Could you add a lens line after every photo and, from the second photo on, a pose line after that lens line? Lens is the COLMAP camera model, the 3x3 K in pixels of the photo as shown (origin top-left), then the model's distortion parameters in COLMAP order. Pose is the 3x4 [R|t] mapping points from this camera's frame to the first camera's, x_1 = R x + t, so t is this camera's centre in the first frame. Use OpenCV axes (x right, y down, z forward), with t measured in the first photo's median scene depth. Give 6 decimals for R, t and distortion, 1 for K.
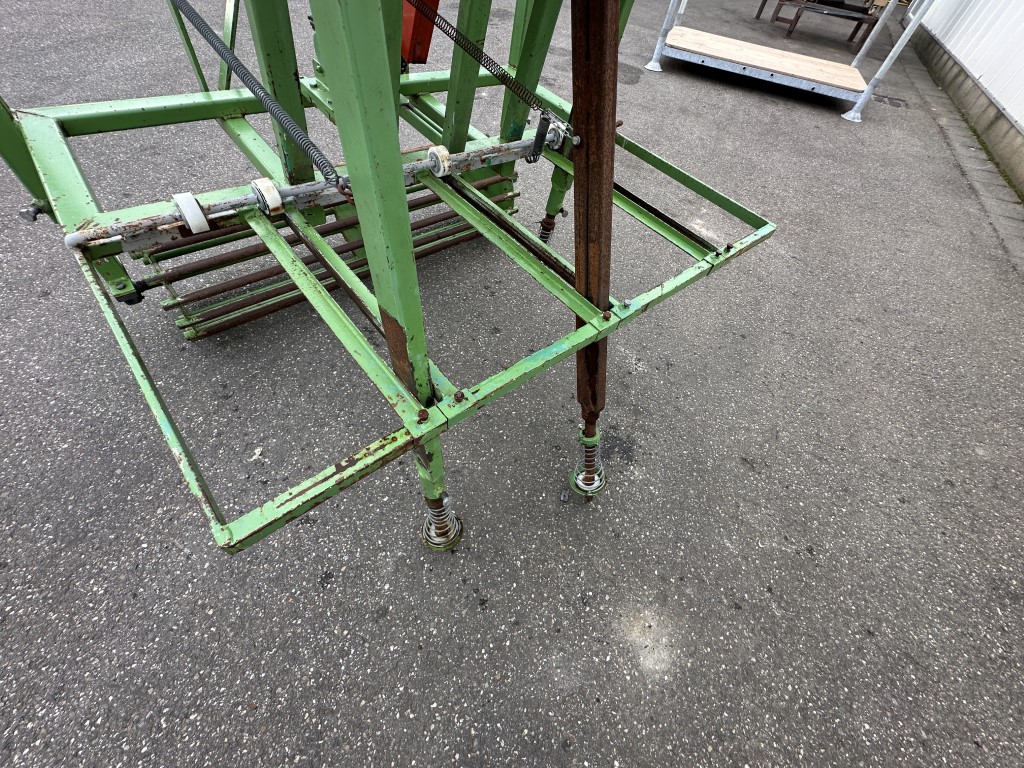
lens RADIAL K [[402.5, 0, 512.0], [0, 402.5, 384.0], [0, 0, 1]] dist [-0.003684, -0.000191]
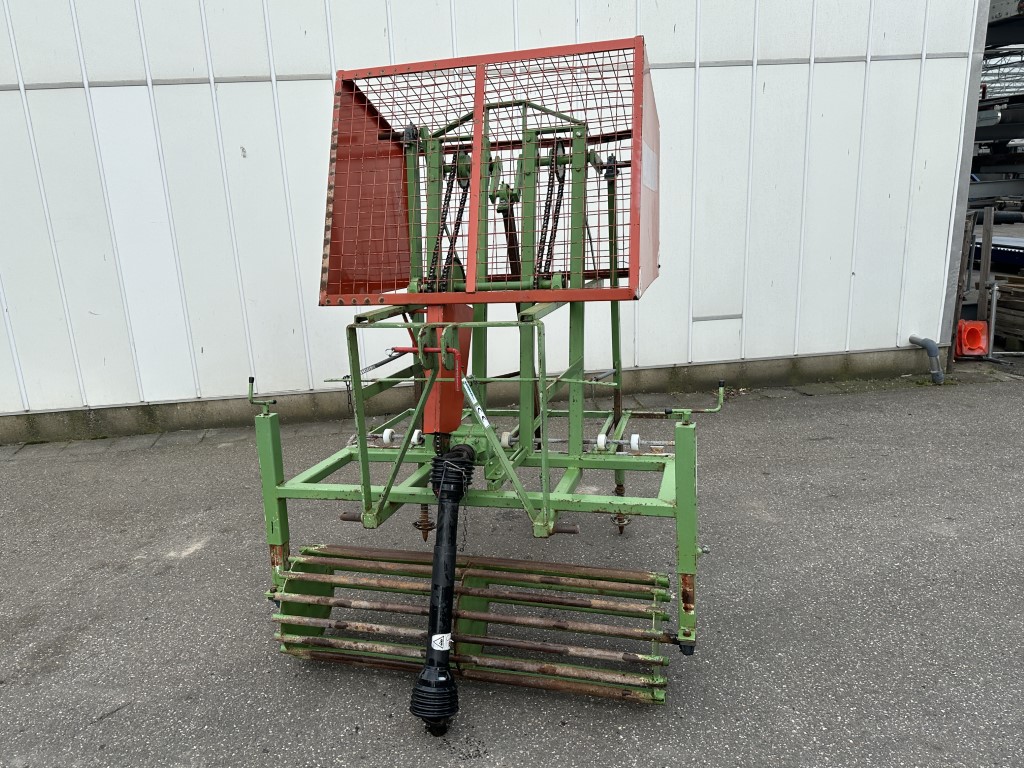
lens RADIAL K [[760.4, 0, 512.6], [0, 760.4, 398.2], [0, 0, 1]] dist [0.066911, -0.077049]
pose [[-0.553420, -0.300912, 0.776645, -2.293581], [0.650766, 0.425752, 0.628680, -2.264861], [-0.519836, 0.853339, -0.039796, 0.821123]]
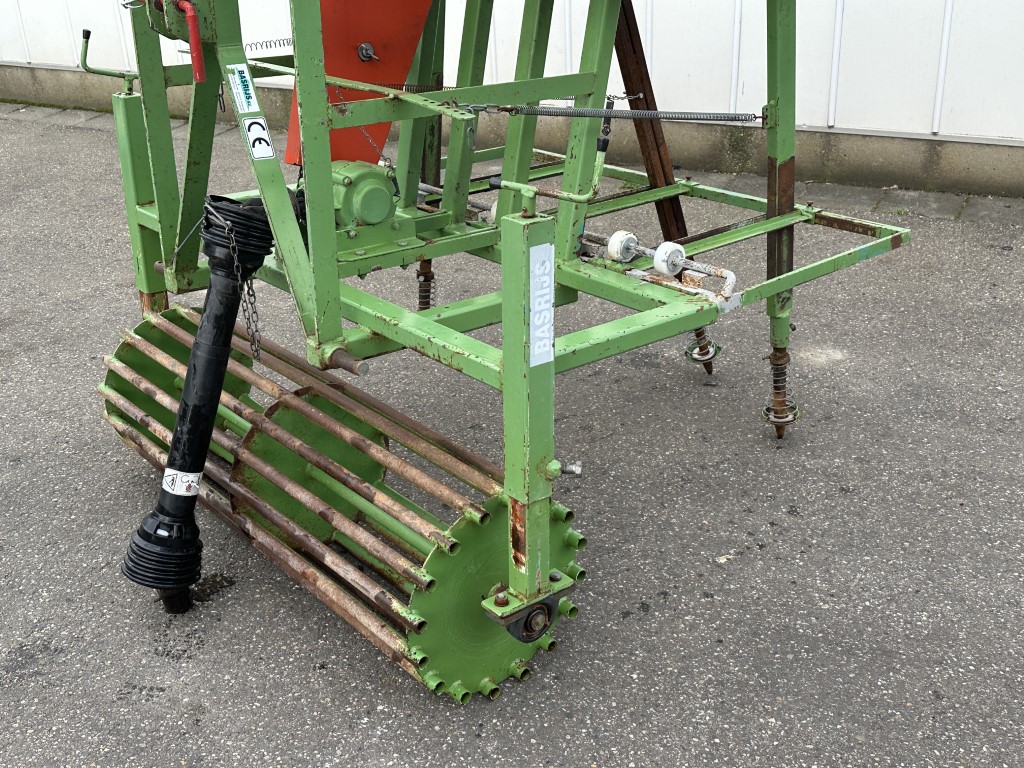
lens RADIAL K [[1165.9, 0, 509.6], [0, 1165.9, 411.0], [0, 0, 1]] dist [0.221929, -0.577767]
pose [[0.011422, -0.541293, 0.840757, -2.445722], [0.811813, 0.495923, 0.308254, -1.023740], [-0.583806, 0.679016, 0.445093, 0.050871]]
